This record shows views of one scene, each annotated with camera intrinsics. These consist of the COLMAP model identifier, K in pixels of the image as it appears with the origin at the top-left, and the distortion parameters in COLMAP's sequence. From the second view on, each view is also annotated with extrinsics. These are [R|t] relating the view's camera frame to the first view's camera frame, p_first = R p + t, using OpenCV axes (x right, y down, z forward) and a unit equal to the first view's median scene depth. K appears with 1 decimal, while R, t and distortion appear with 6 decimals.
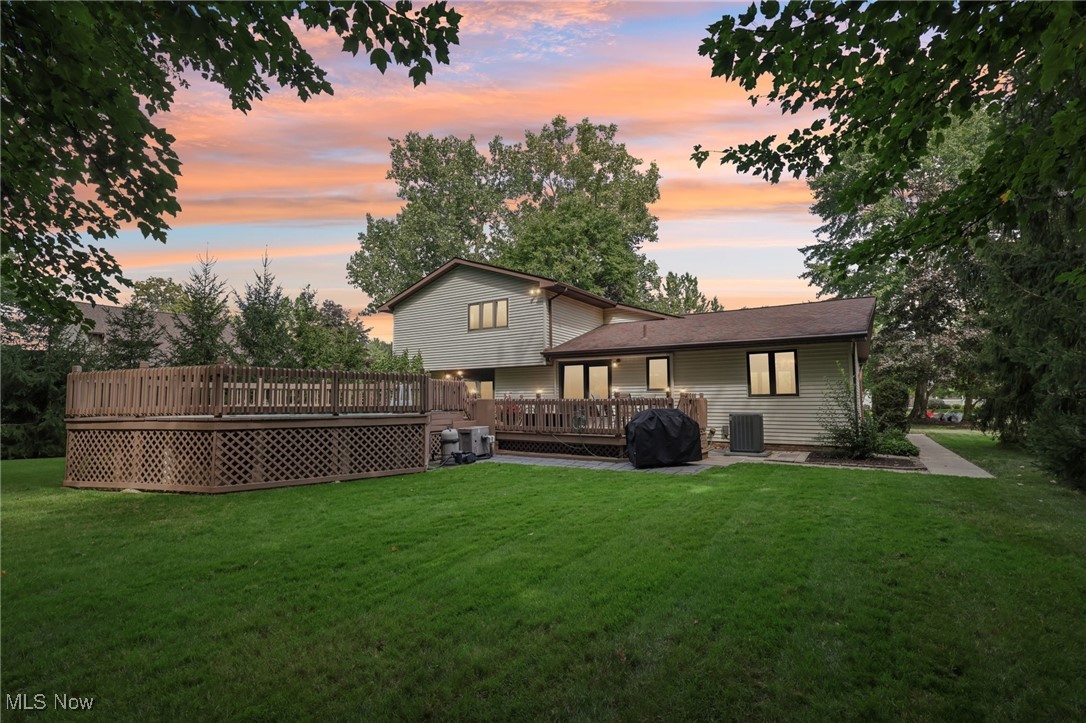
lens RADIAL K [[505.2, 0, 543.0], [0, 505.2, 361.5], [0, 0, 1]] dist [0.000838, 0.000276]
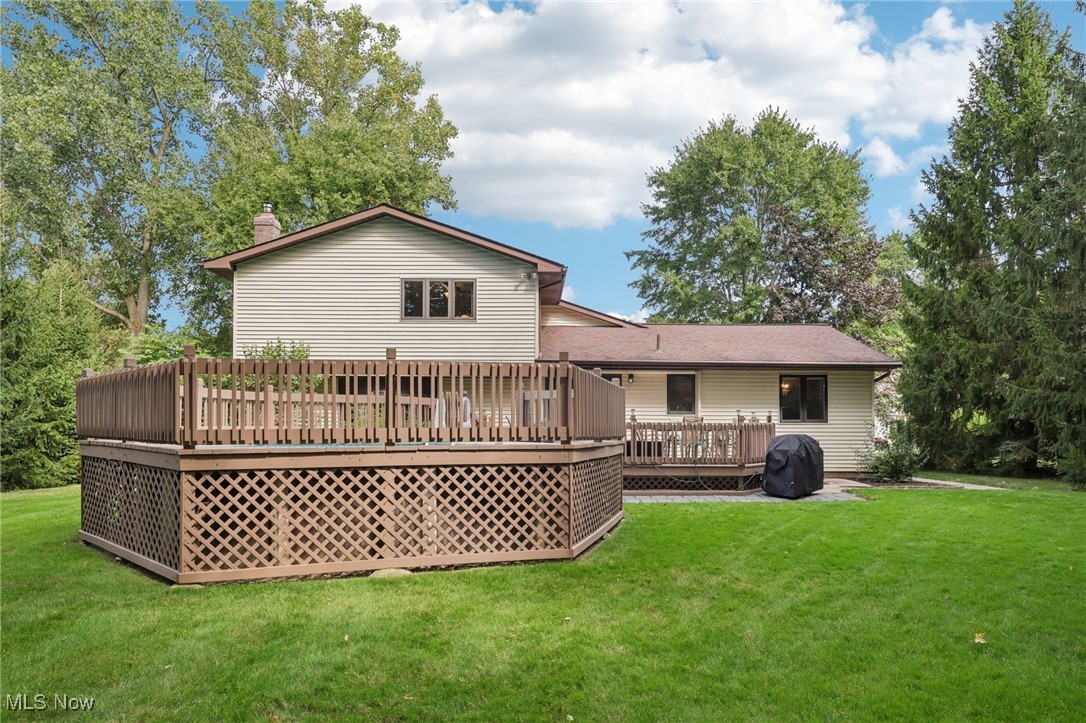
lens RADIAL K [[746.2, 0, 543.0], [0, 746.2, 361.5], [0, 0, 1]] dist [0.002086, 0.000356]
pose [[0.793618, 0.063257, 0.605119, -0.876831], [-0.057228, 0.997932, -0.029266, 0.022118], [-0.605719, -0.011404, 0.795597, 0.161668]]
